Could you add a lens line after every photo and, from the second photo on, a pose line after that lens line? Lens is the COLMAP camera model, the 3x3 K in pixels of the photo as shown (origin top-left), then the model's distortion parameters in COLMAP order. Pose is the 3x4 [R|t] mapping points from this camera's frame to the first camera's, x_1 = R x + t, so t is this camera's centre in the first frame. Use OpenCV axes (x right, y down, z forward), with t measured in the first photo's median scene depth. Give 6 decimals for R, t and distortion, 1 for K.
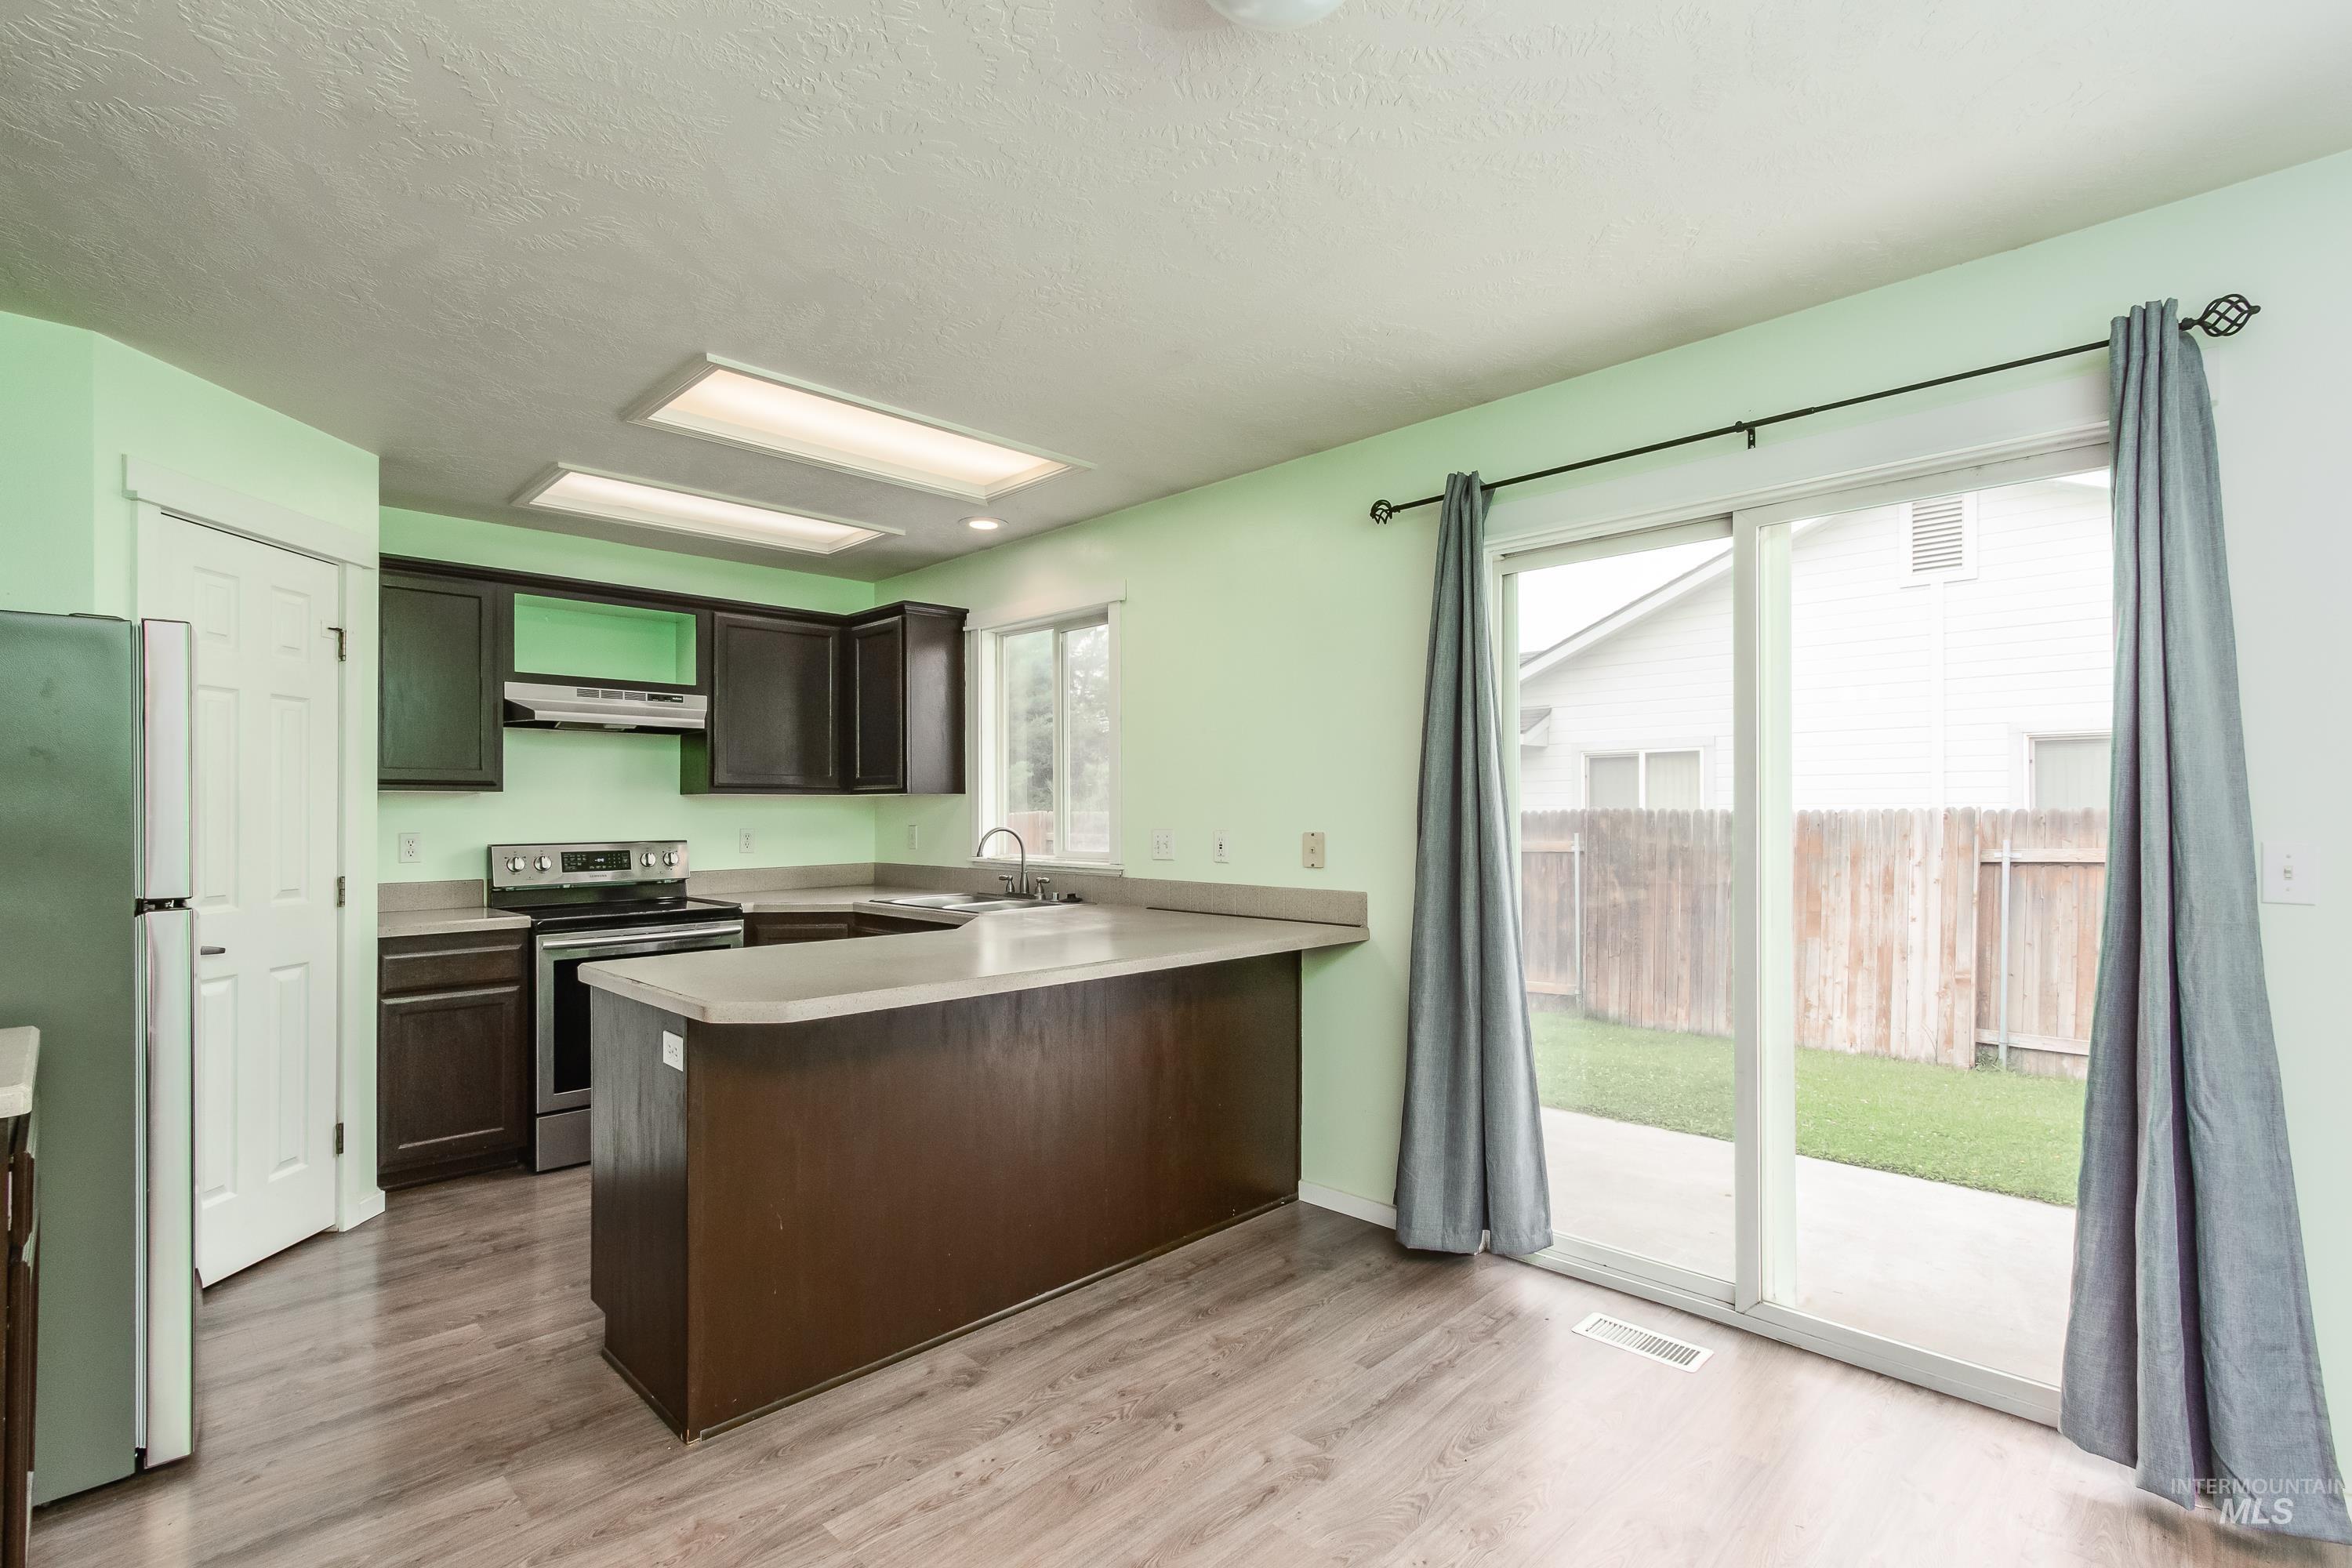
lens RADIAL K [[1116.3, 0, 1137.9], [0, 1116.3, 791.6], [0, 0, 1]] dist [-0.002725, 0.002256]
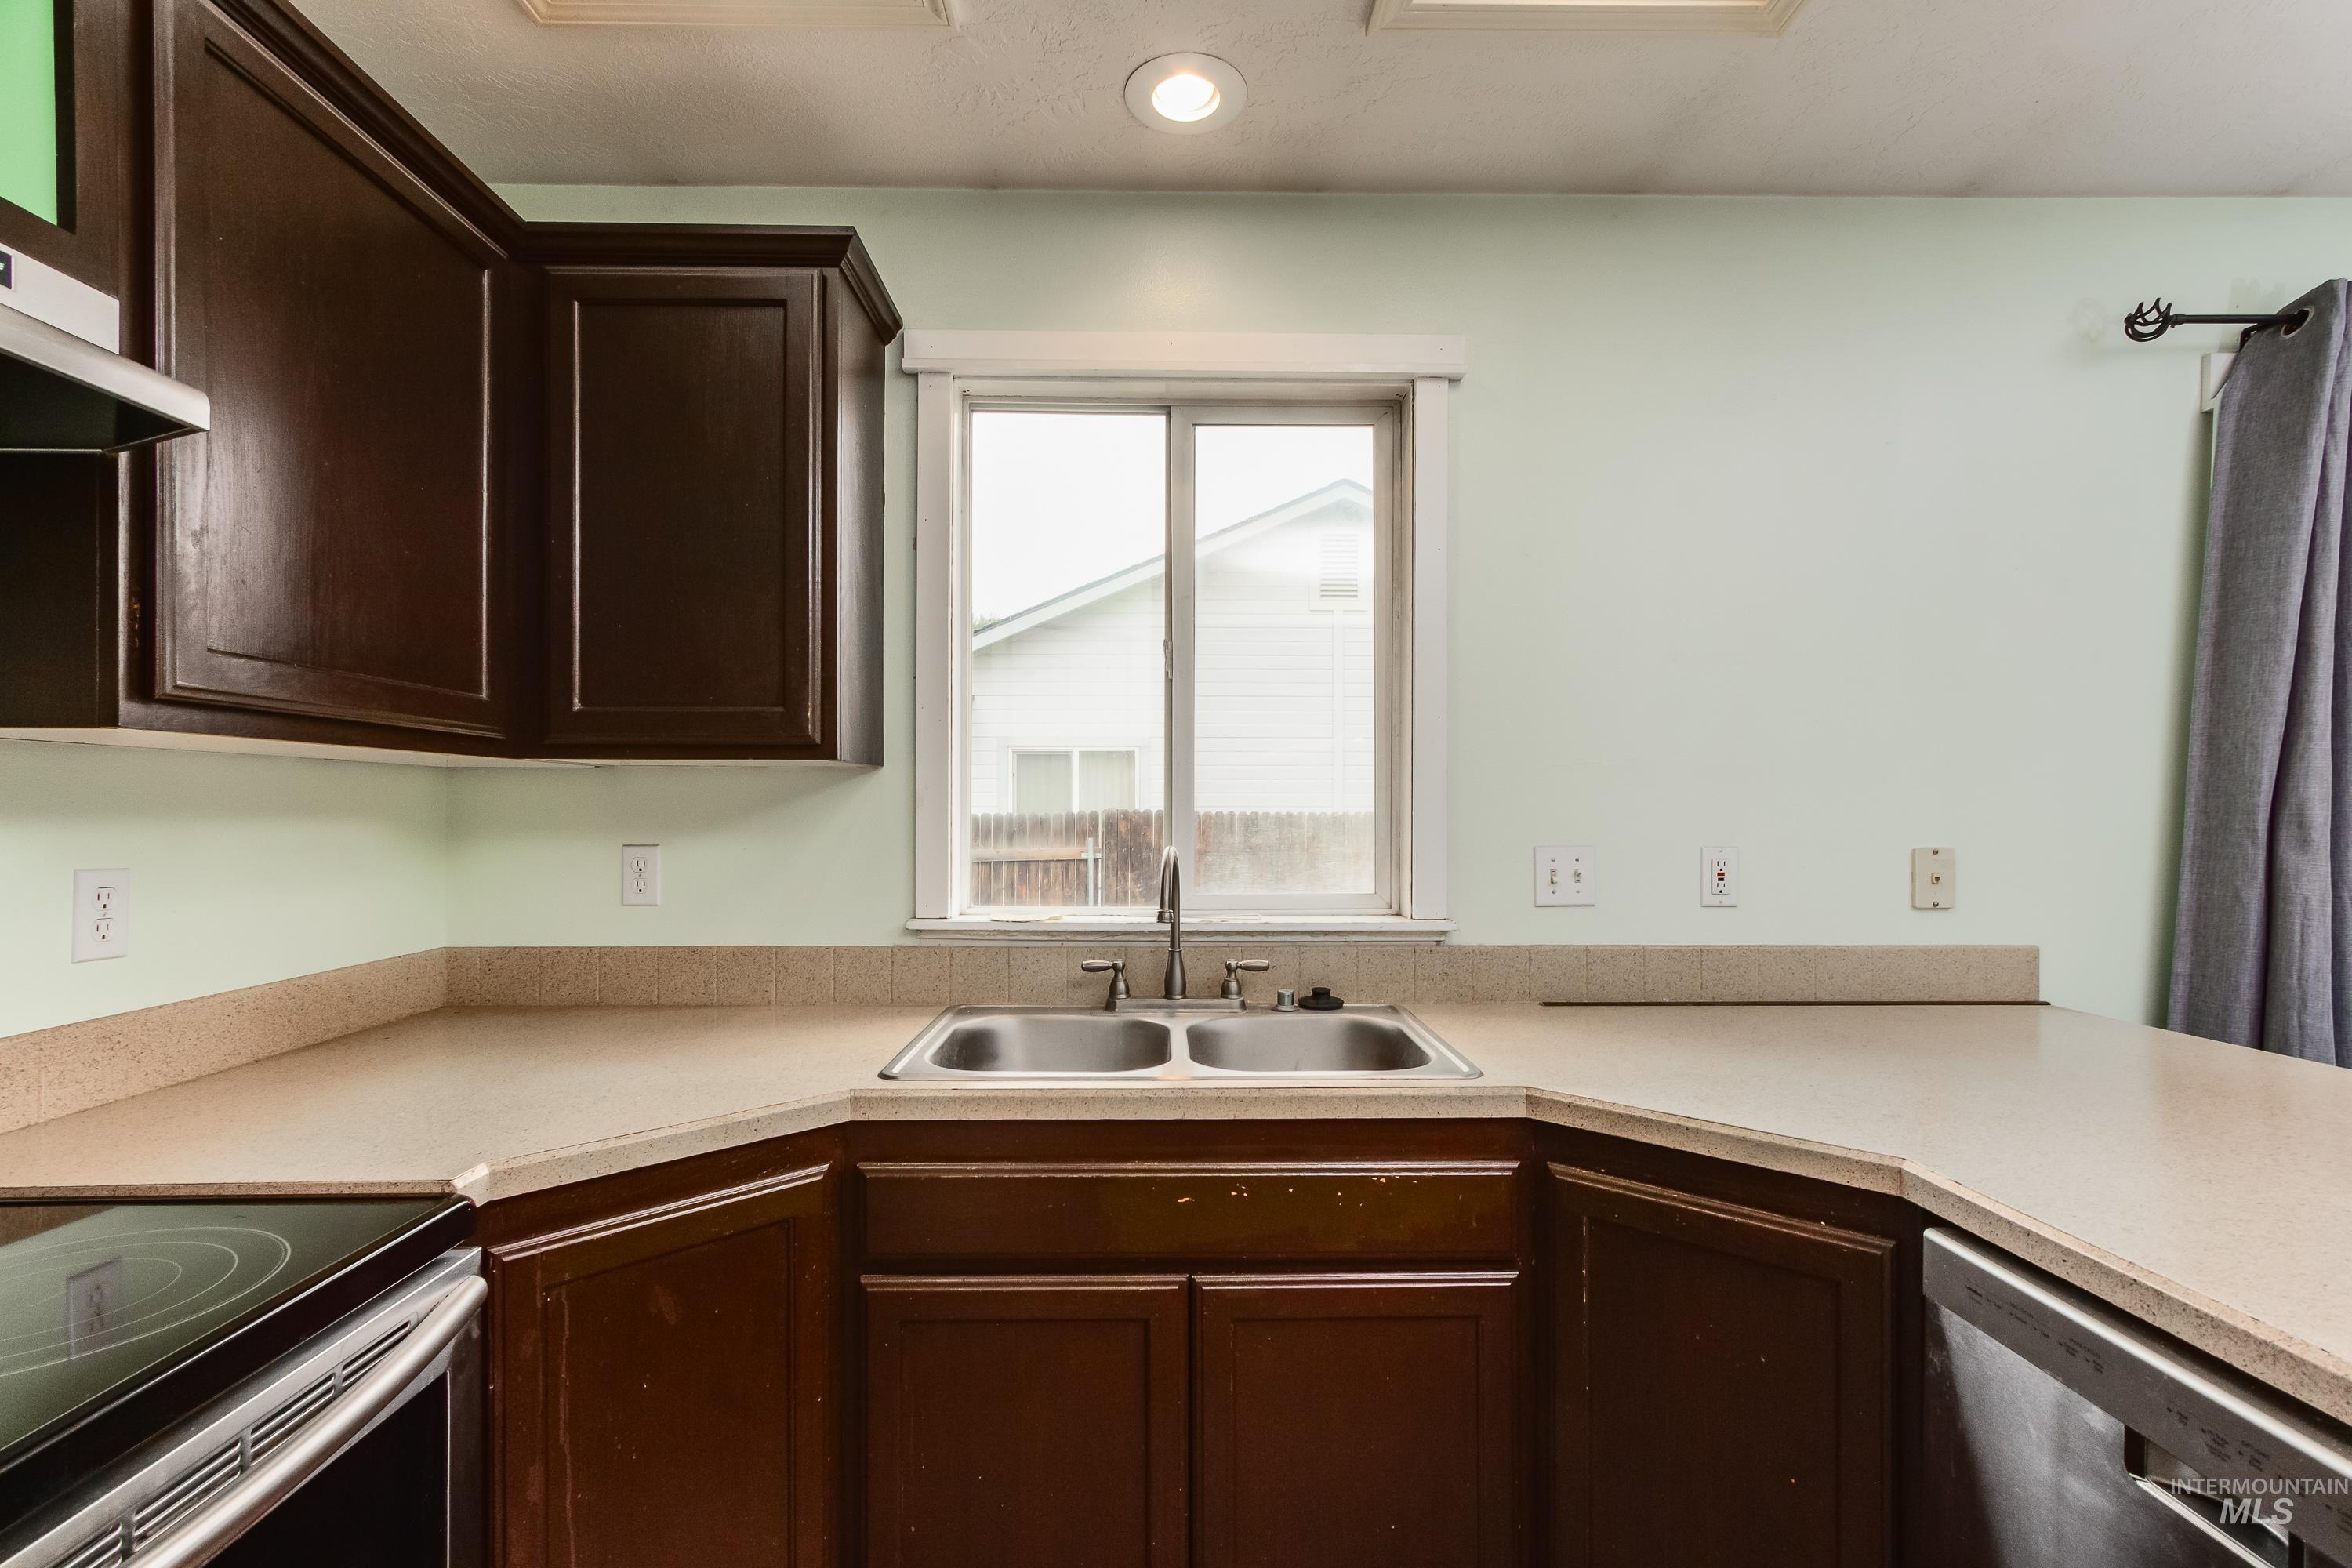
lens RADIAL K [[1116.3, 0, 1175.4], [0, 1116.3, 806.7], [0, 0, 1]] dist [-0.002725, 0.002256]
pose [[0.669492, 0.007352, 0.742783, -0.500012], [-0.016341, 0.999855, 0.004833, 0.016914], [-0.742640, -0.015373, 0.669514, 0.835985]]
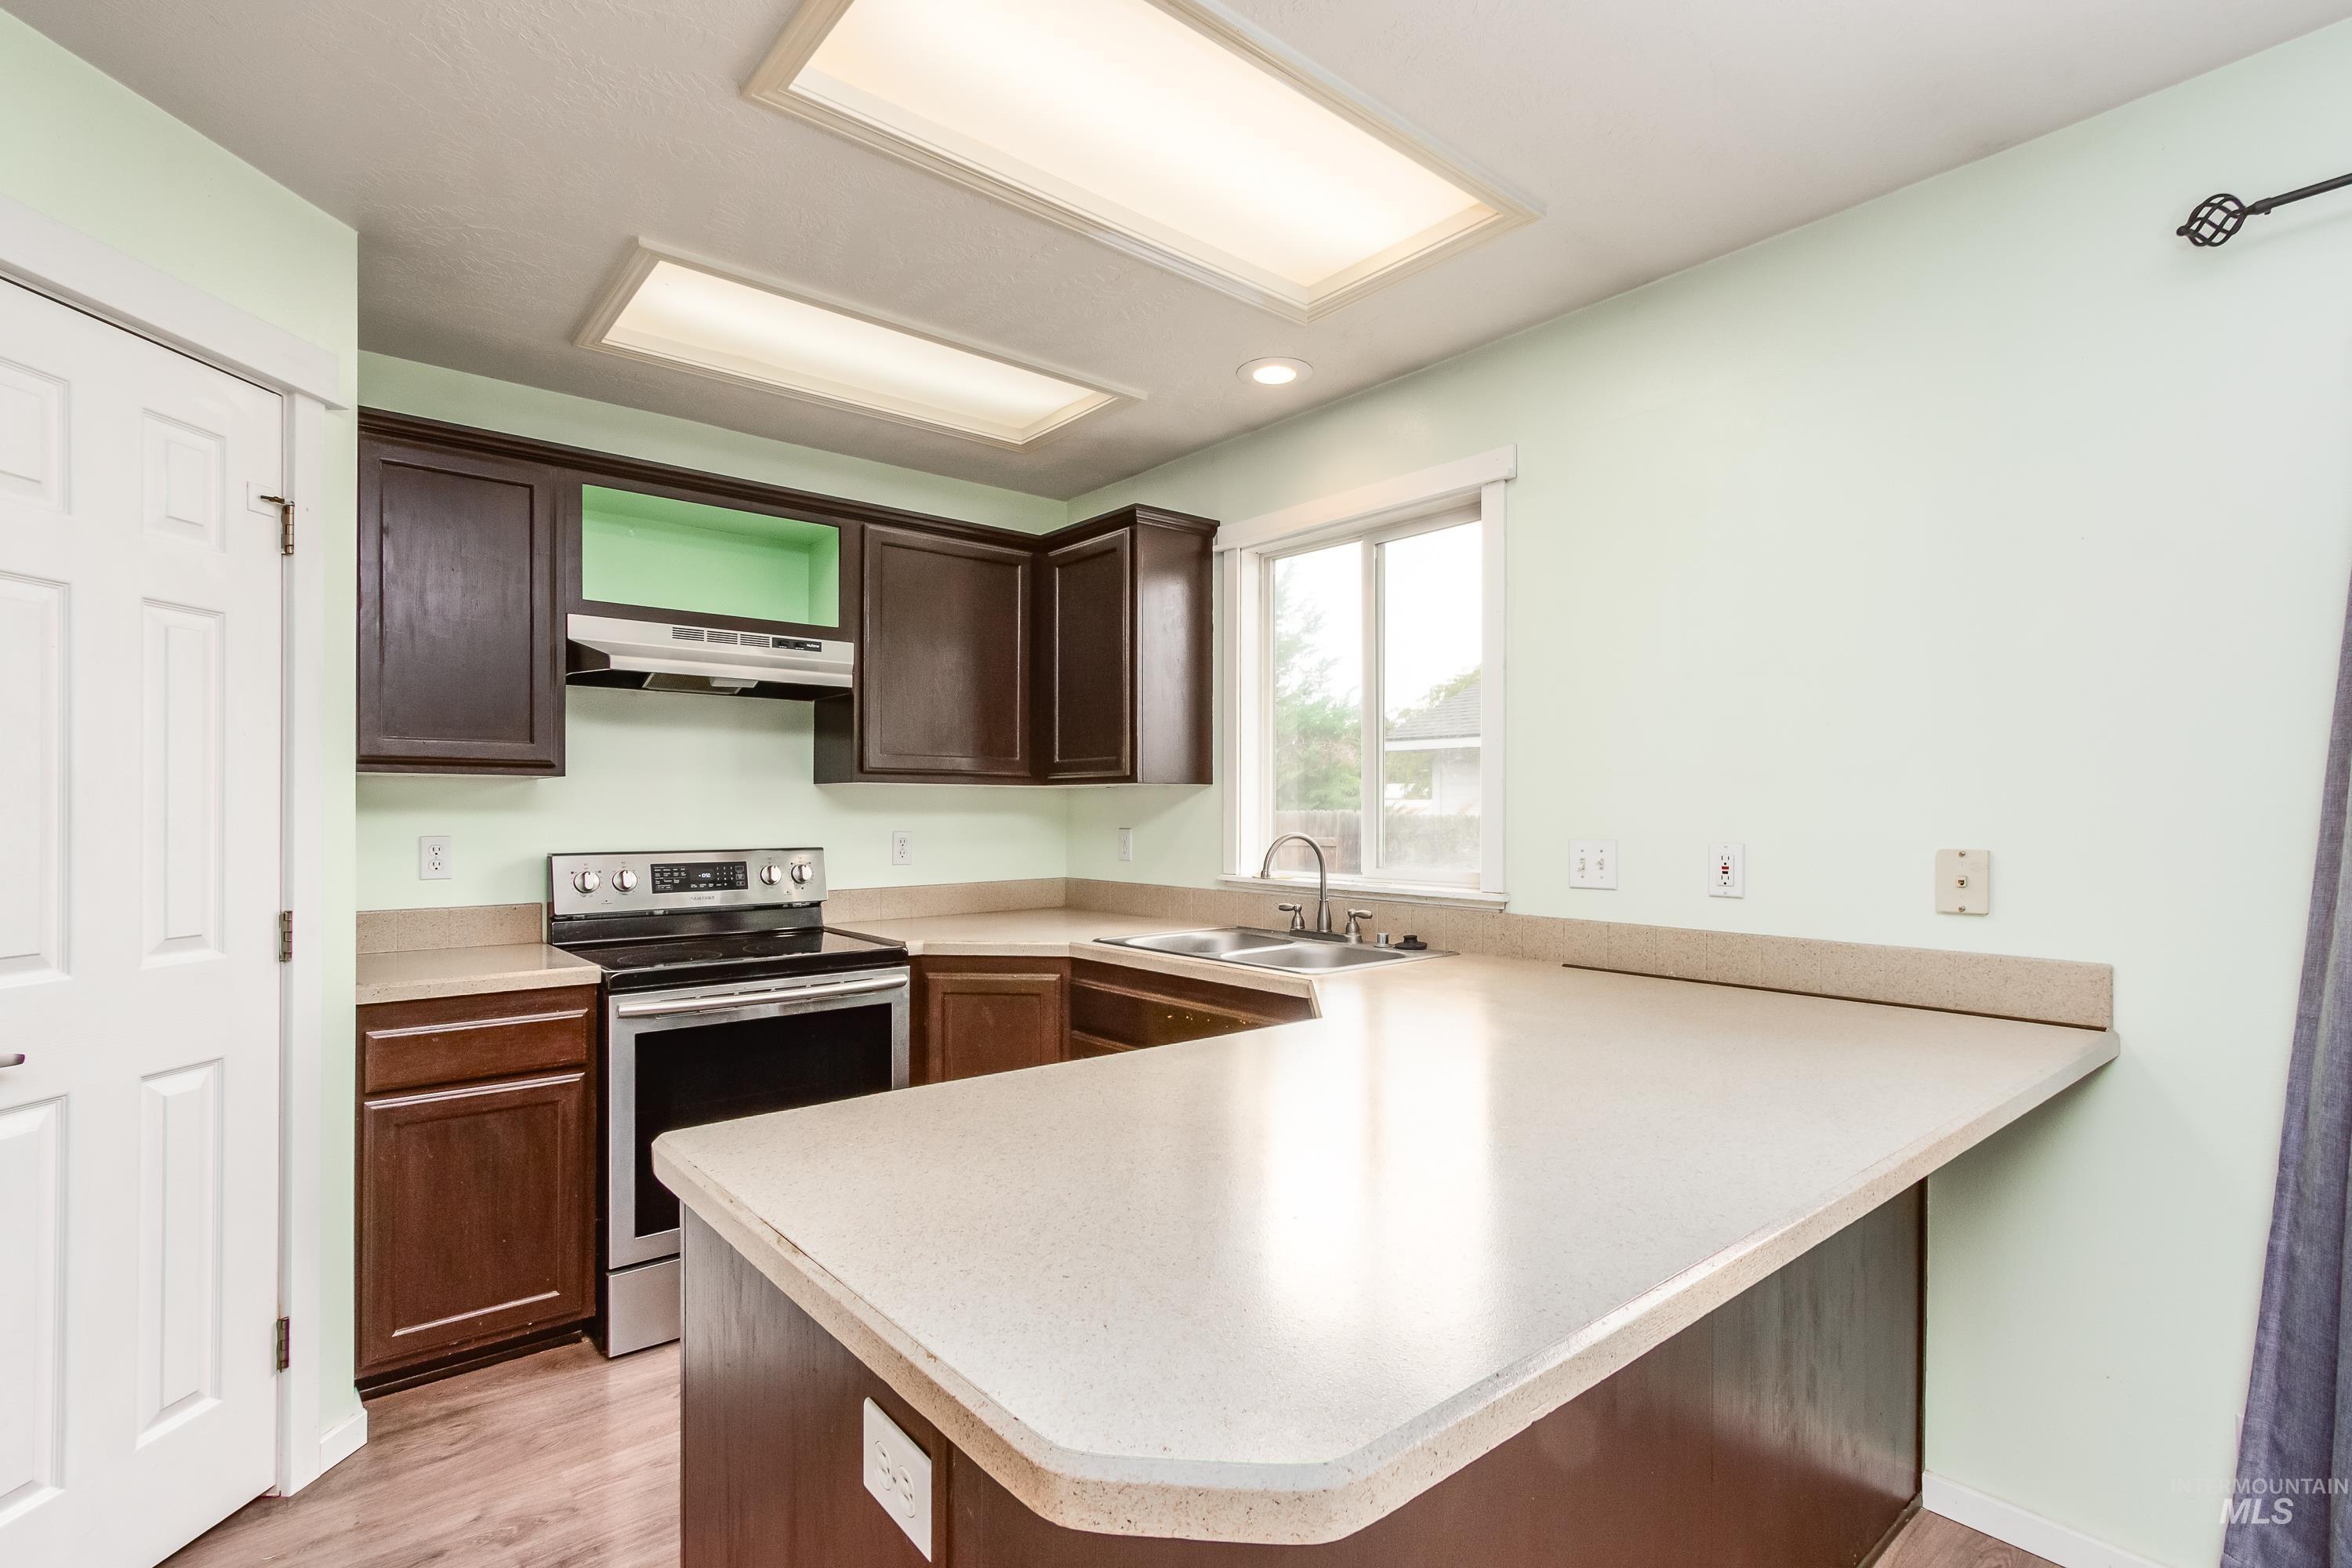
lens RADIAL K [[1116.3, 0, 1171.5], [0, 1116.3, 800.1], [0, 0, 1]] dist [-0.002725, 0.002256]
pose [[0.998458, 0.005166, -0.055264, -0.185066], [-0.004709, 0.999954, 0.008402, 0.008050], [0.055305, -0.008128, 0.998436, 0.388452]]
